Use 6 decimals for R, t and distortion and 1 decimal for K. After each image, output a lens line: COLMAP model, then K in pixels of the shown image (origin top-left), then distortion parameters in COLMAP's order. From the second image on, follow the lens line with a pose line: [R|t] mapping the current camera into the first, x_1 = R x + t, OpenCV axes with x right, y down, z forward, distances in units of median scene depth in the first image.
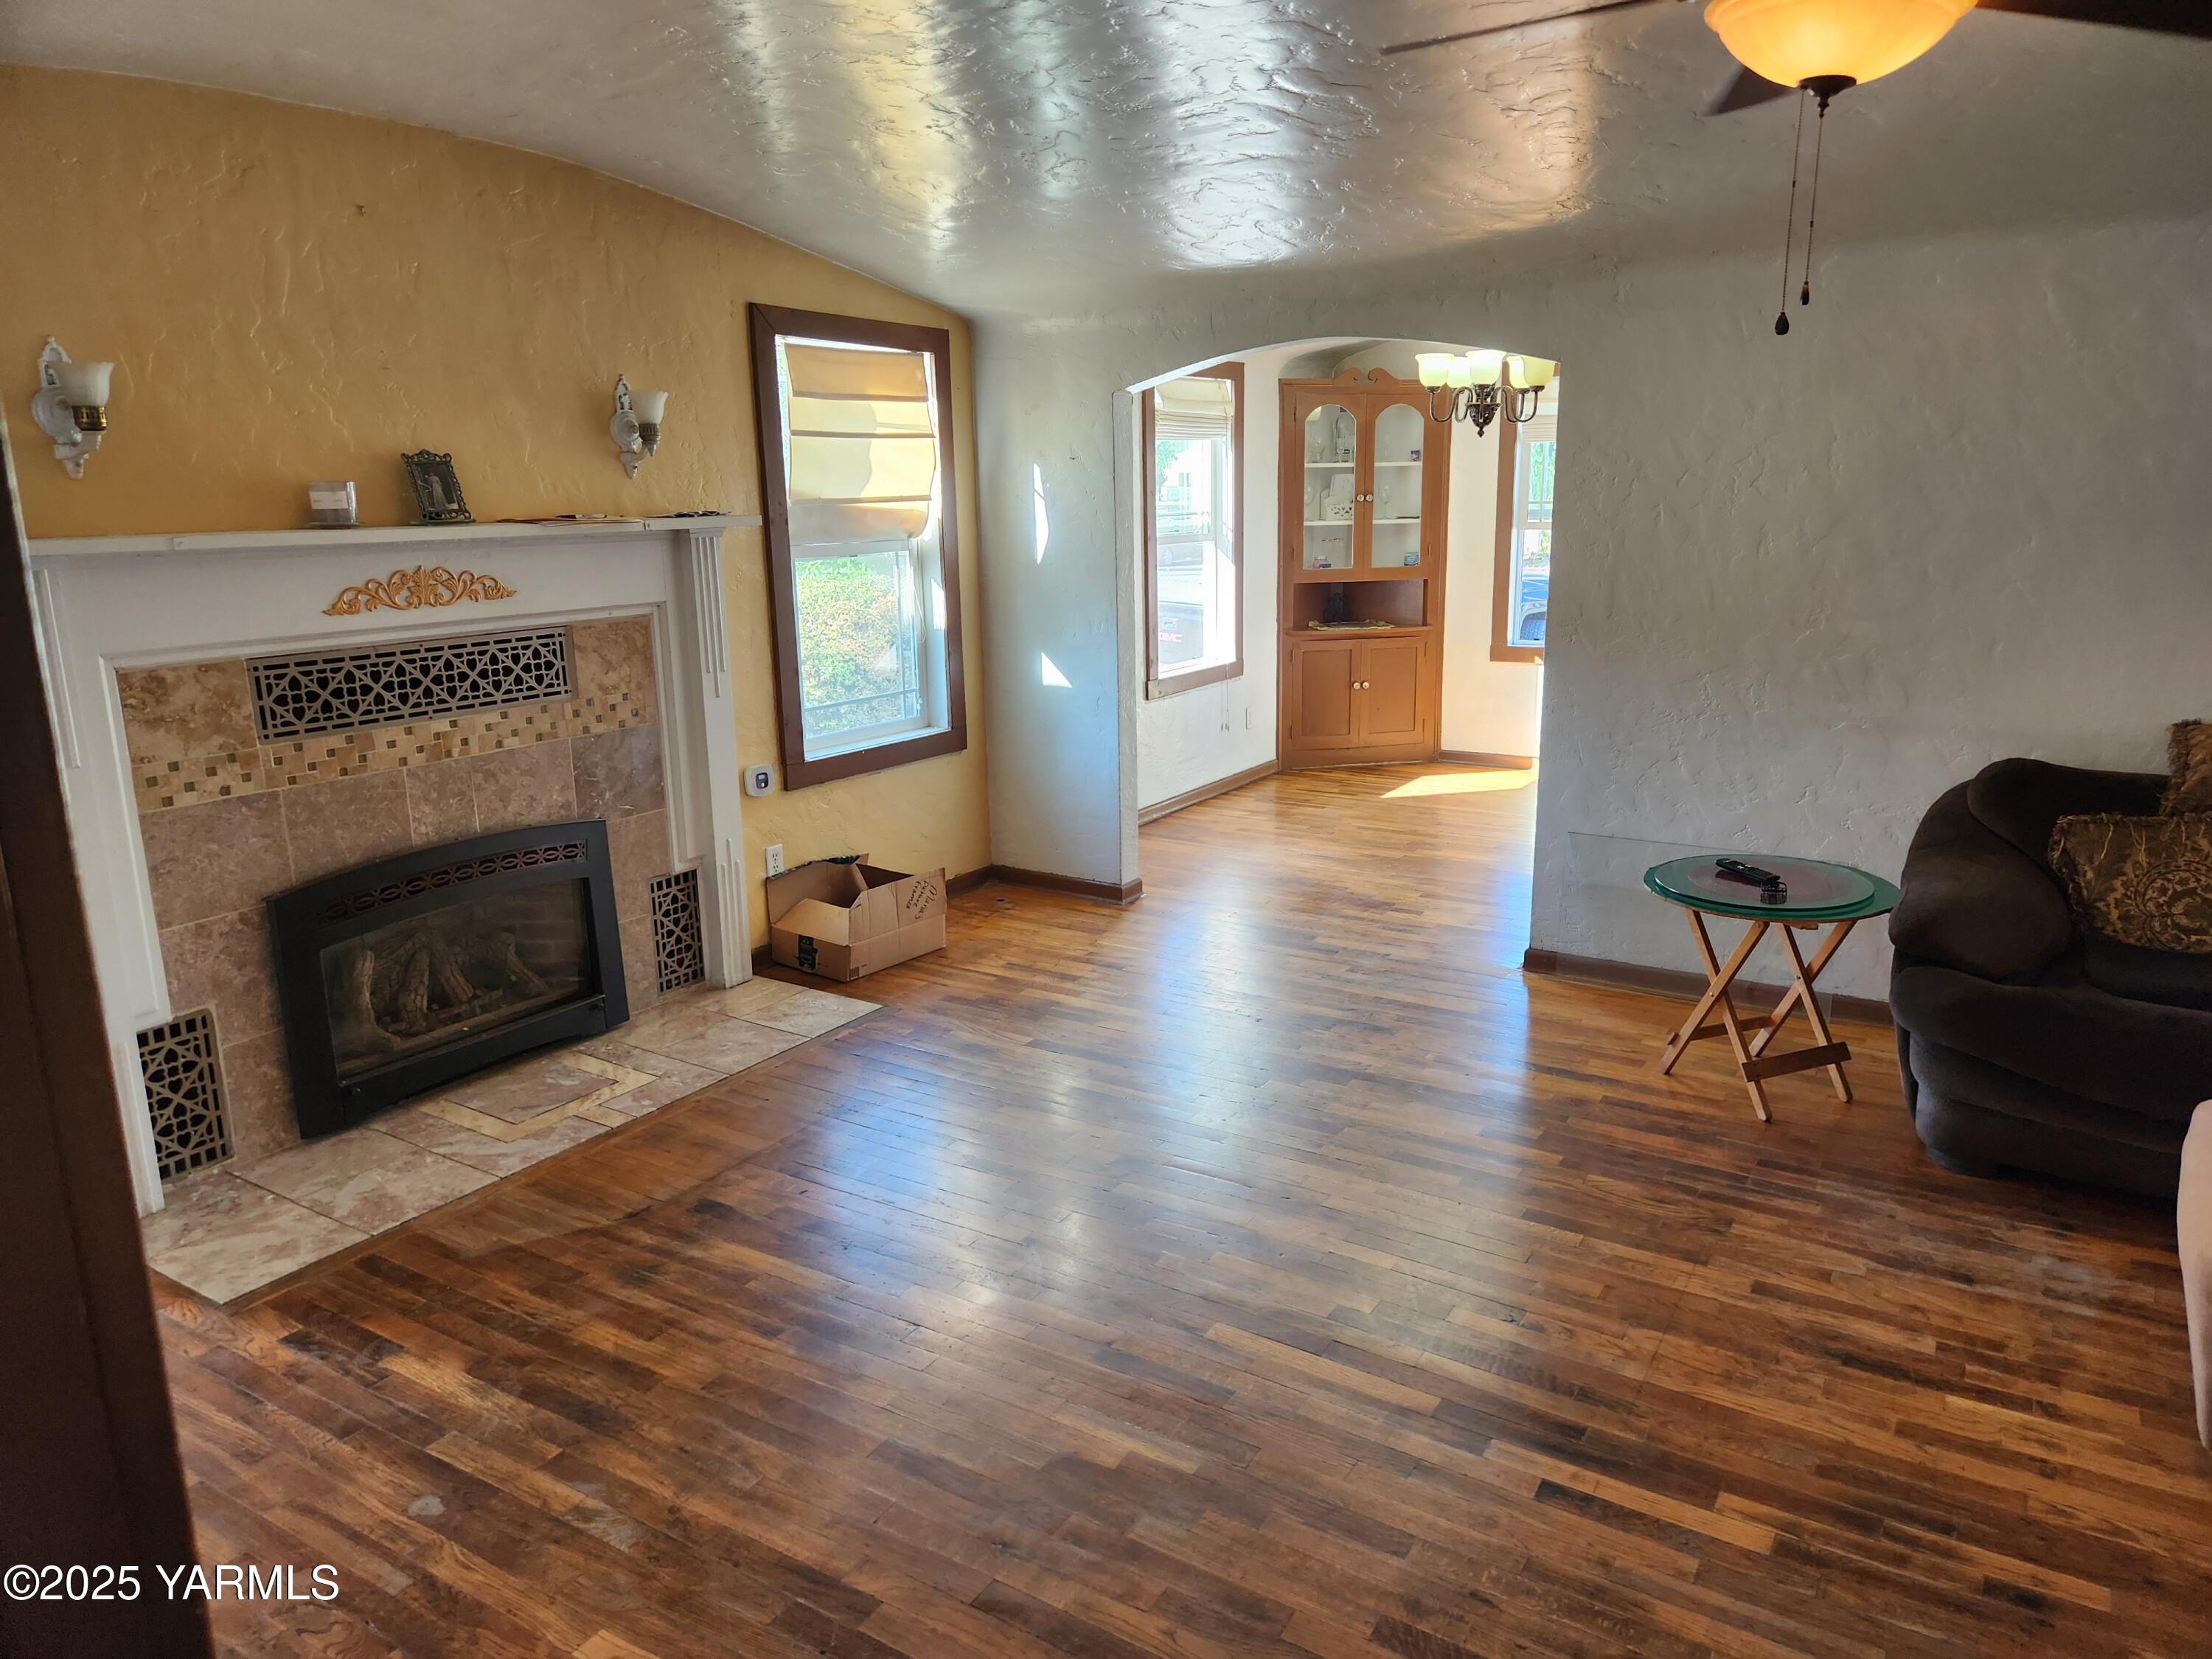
lens RADIAL K [[1477.9, 0, 1169.2], [0, 1477.9, 816.8], [0, 0, 1]] dist [0.061638, -0.036779]
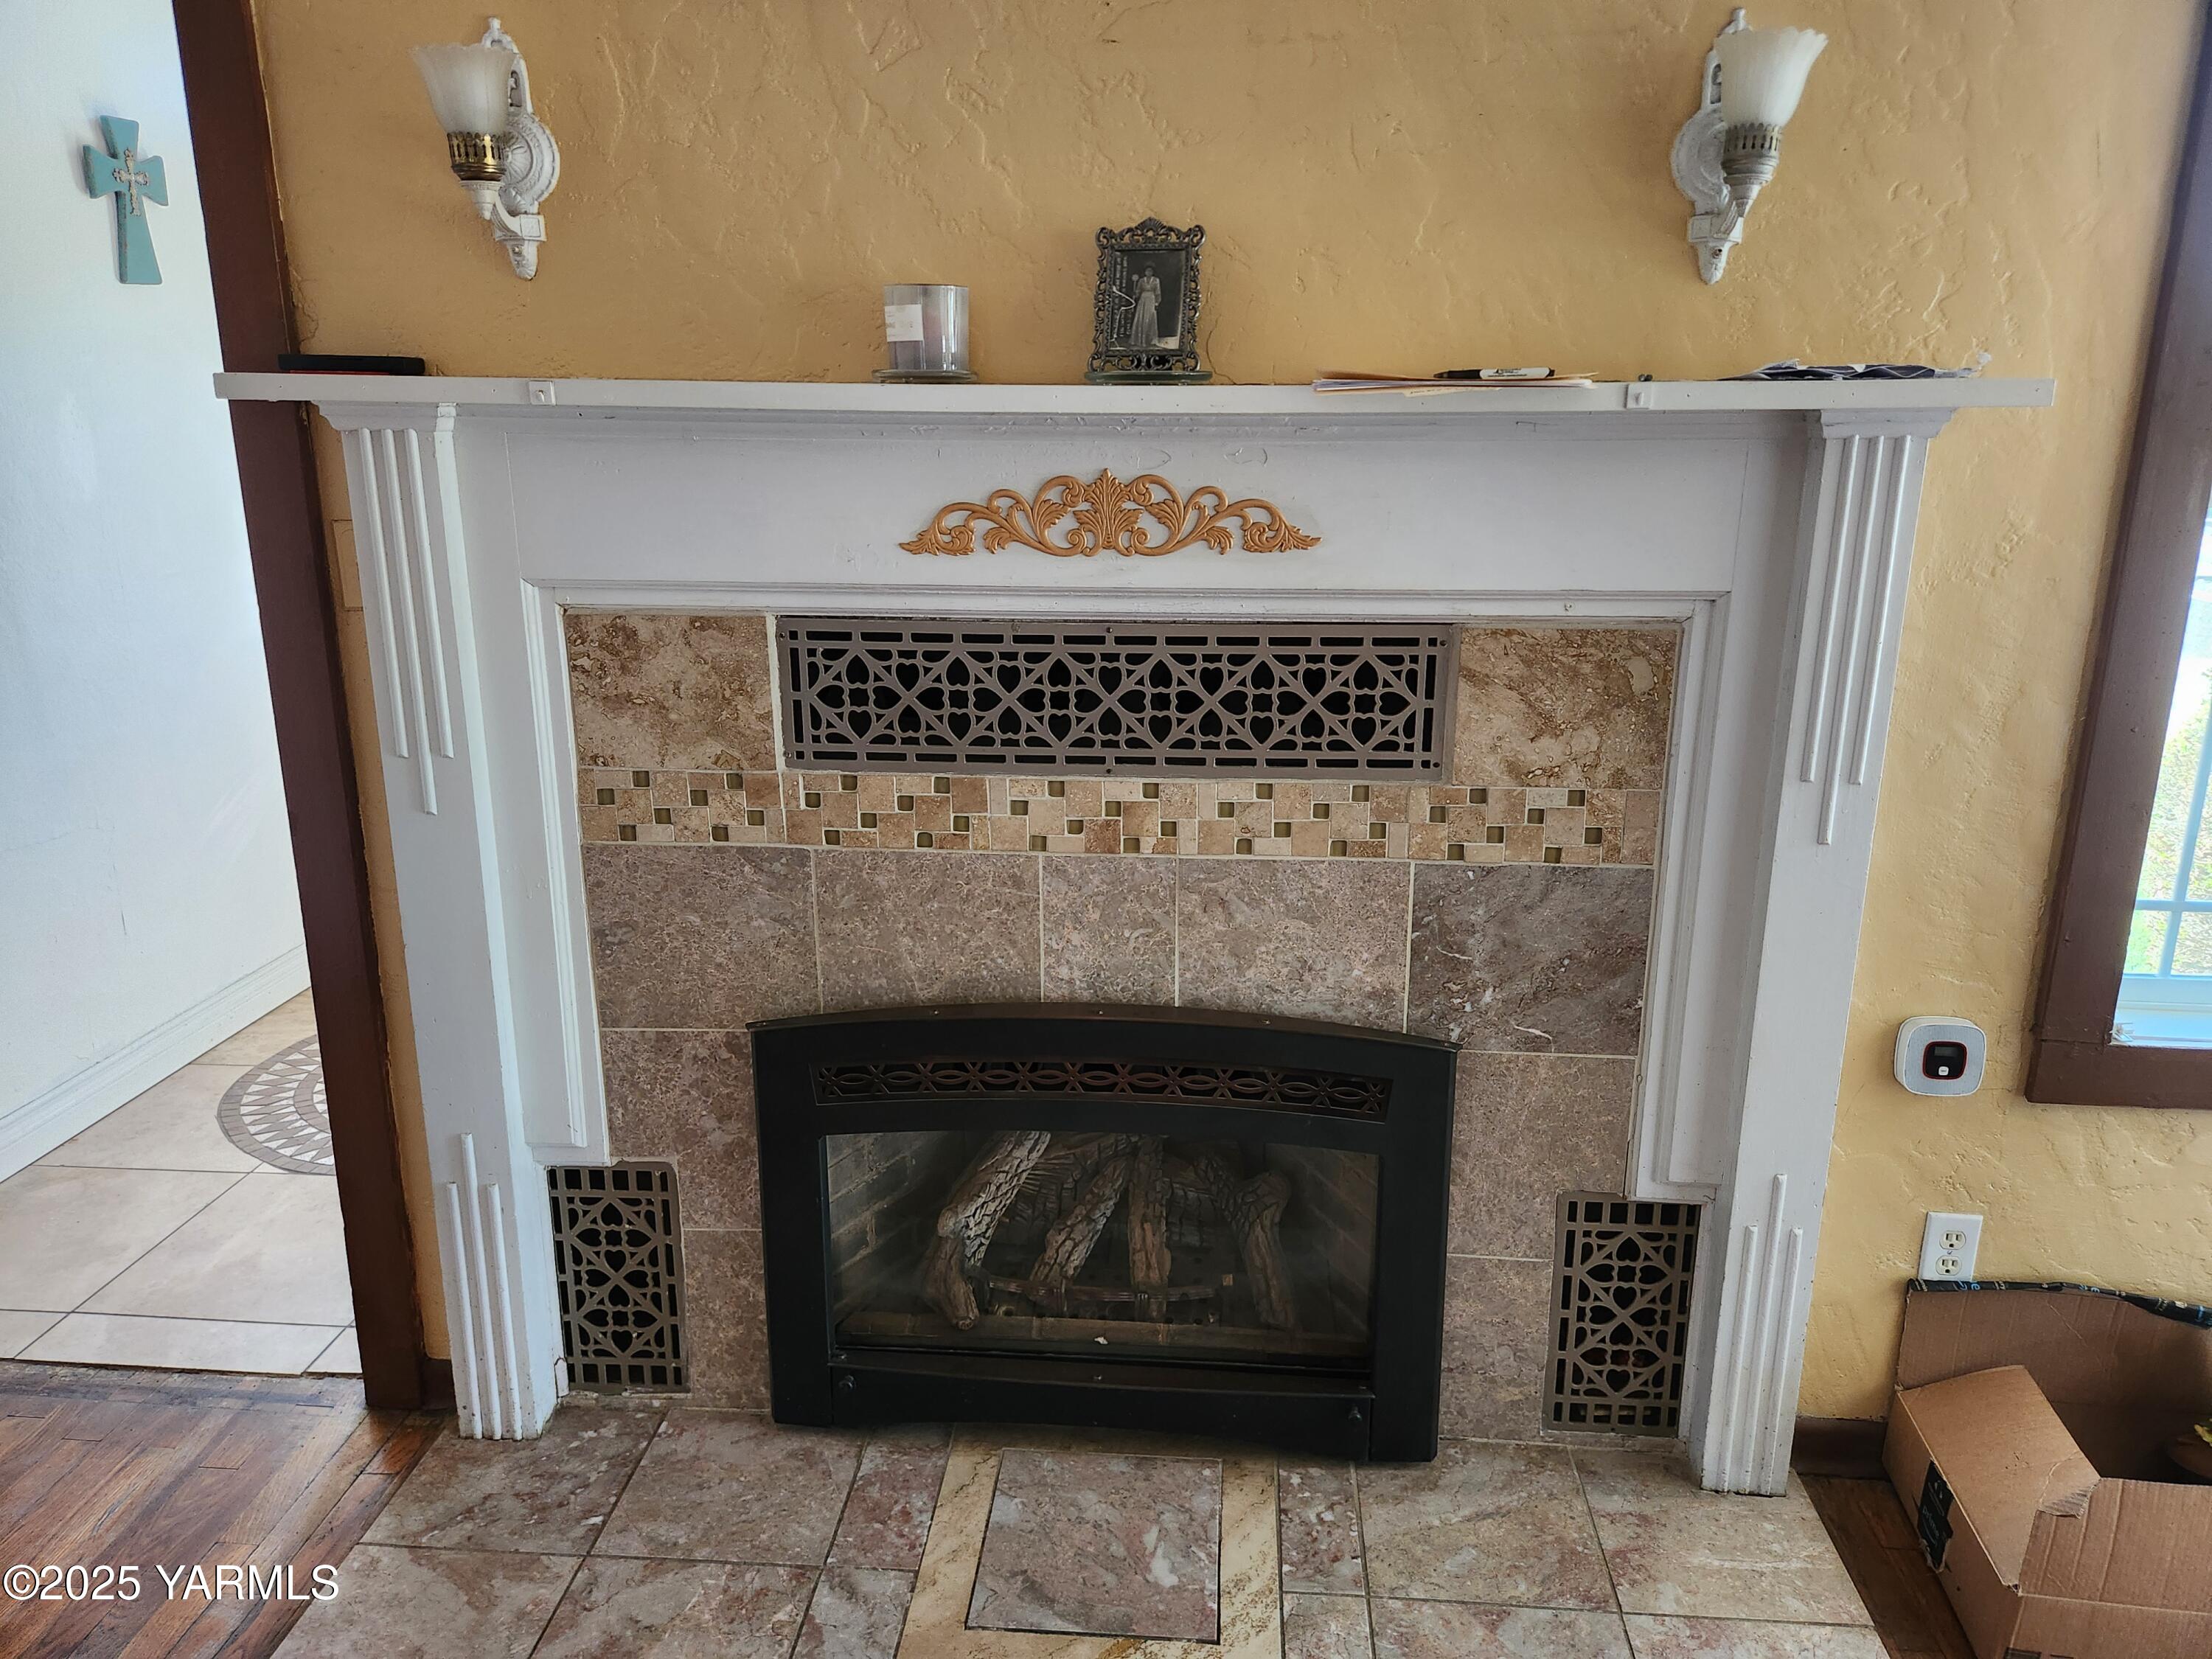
lens RADIAL K [[1477.9, 0, 1130.2], [0, 1477.9, 785.1], [0, 0, 1]] dist [0.061638, -0.036779]
pose [[0.458207, 0.237729, -0.856465, -0.060178], [-0.210560, 0.965174, 0.155255, -0.142696], [0.863546, 0.109199, 0.492305, 0.770245]]
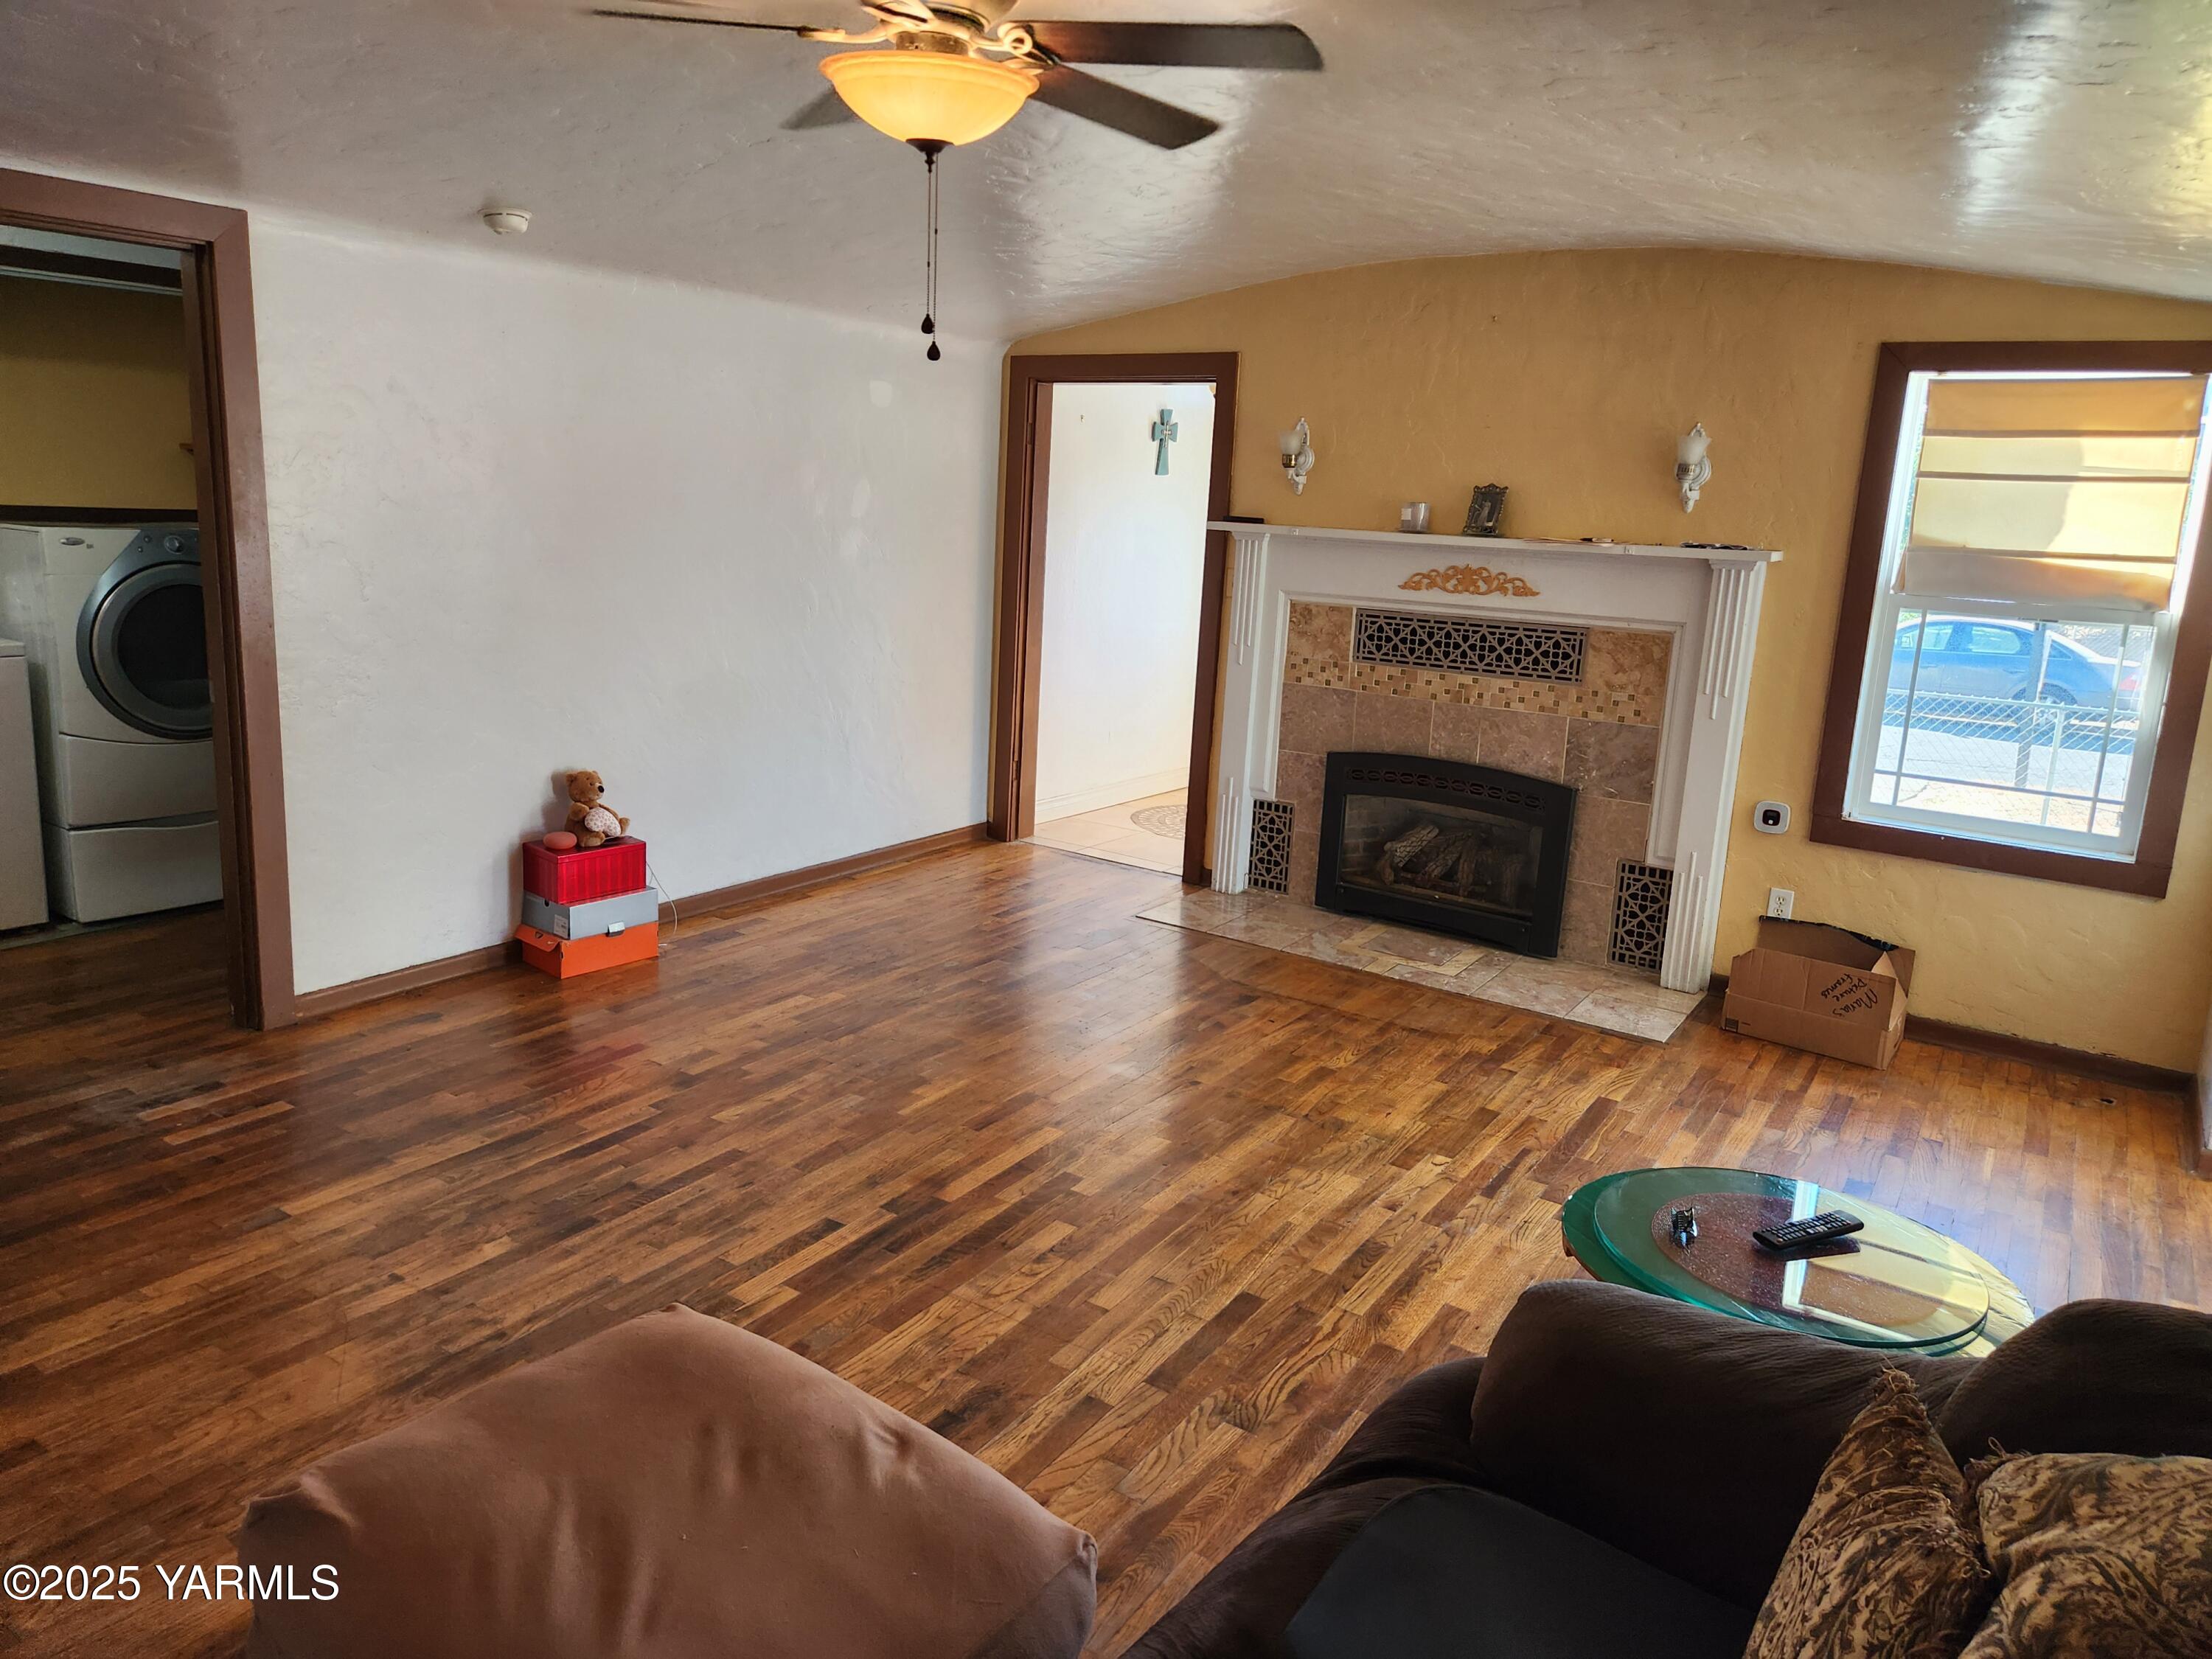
lens RADIAL K [[1478.3, 0, 1108.4], [0, 1478.3, 805.4], [0, 0, 1]] dist [0.054475, -0.011299]
pose [[-0.045742, 0.215351, -0.975465, 0.924105], [-0.273401, 0.936505, 0.219570, -0.166825], [0.960812, 0.276737, 0.016040, 0.702008]]
